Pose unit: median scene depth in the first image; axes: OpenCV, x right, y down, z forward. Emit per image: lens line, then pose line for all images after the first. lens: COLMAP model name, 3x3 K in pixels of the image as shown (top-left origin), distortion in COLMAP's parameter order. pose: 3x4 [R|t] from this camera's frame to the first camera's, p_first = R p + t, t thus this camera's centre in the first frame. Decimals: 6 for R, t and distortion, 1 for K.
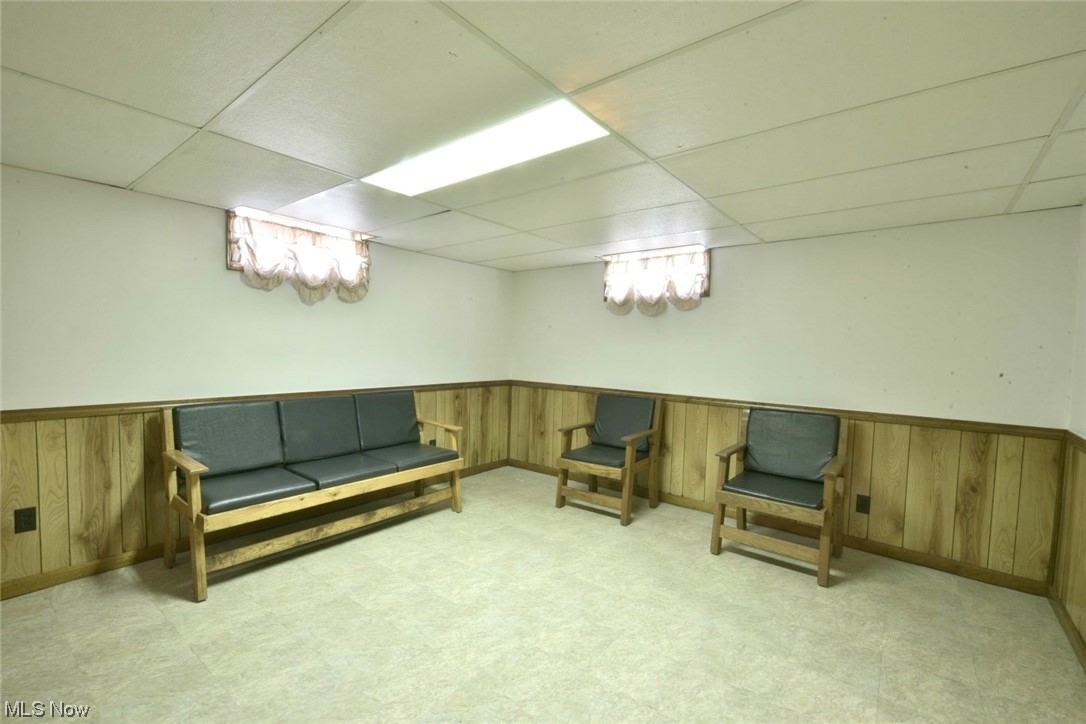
lens RADIAL K [[467.1, 0, 545.6], [0, 467.1, 374.2], [0, 0, 1]] dist [0.001099, 0.000203]
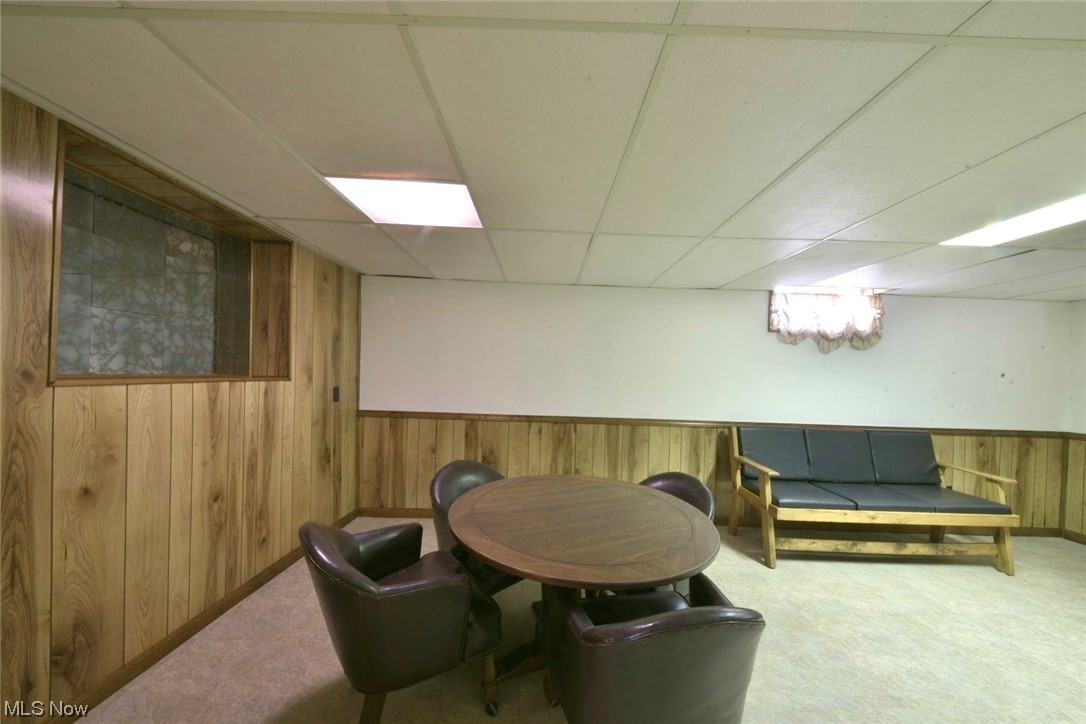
lens RADIAL K [[373.4, 0, 536.0], [0, 373.4, 373.9], [0, 0, 1]] dist [0.001217, -0.004938]
pose [[0.603475, -0.005760, -0.797361, -0.187218], [-0.063147, 0.996488, -0.054991, 0.007211], [0.794878, 0.083537, 0.600992, -0.198550]]
